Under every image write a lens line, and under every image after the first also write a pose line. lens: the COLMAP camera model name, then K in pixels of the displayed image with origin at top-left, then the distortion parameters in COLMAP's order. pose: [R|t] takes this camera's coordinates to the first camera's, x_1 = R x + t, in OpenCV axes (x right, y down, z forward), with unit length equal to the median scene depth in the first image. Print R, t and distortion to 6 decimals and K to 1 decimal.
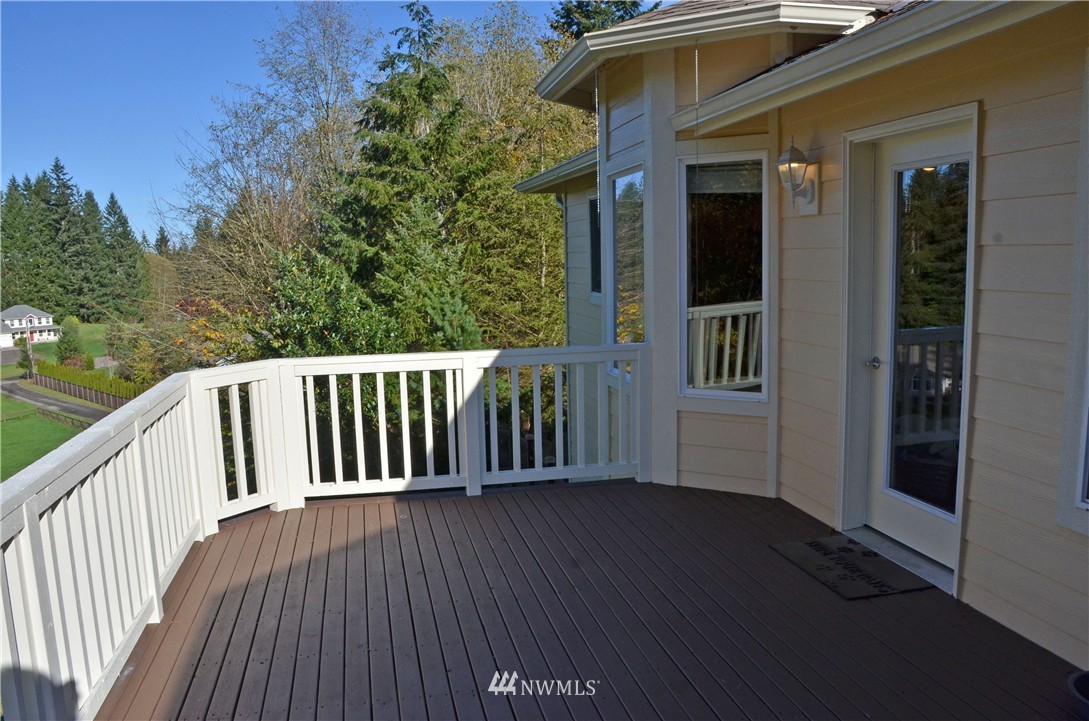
lens RADIAL K [[849.9, 0, 544.5], [0, 849.9, 360.5], [0, 0, 1]] dist [-0.085728, 0.010352]
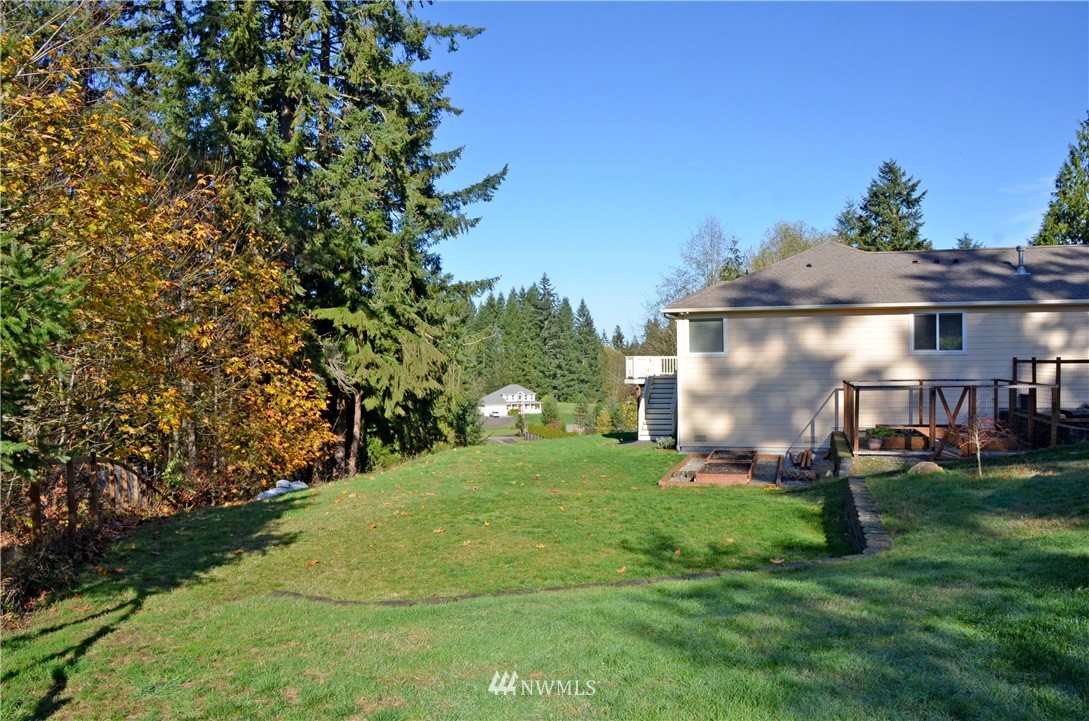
lens RADIAL K [[849.9, 0, 544.5], [0, 849.9, 360.5], [0, 0, 1]] dist [-0.085728, 0.010352]
pose [[0.873718, 0.016662, -0.486147, 0.066320], [-0.072722, 0.992656, -0.096676, 0.022335], [0.480966, 0.119821, 0.868513, -0.162439]]
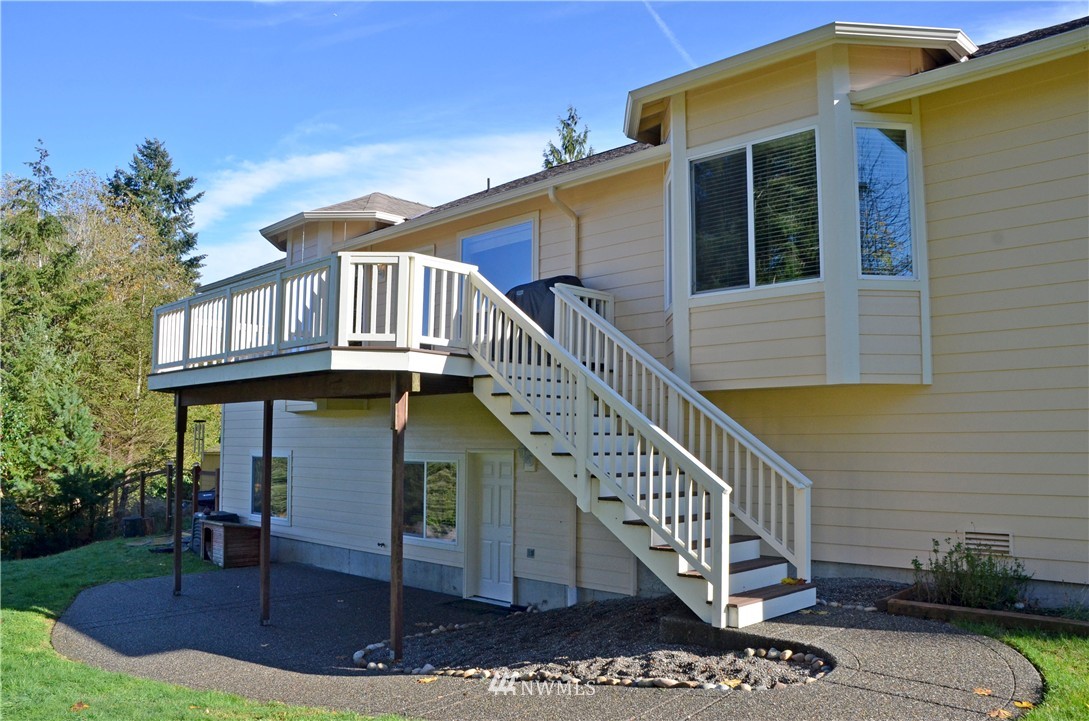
lens RADIAL K [[849.9, 0, 544.5], [0, 849.9, 360.5], [0, 0, 1]] dist [-0.085728, 0.010352]
pose [[0.841073, 0.084495, 0.534282, -0.016597], [0.040951, 0.974943, -0.218651, 0.016617], [-0.539369, 0.205781, 0.816538, -0.036088]]
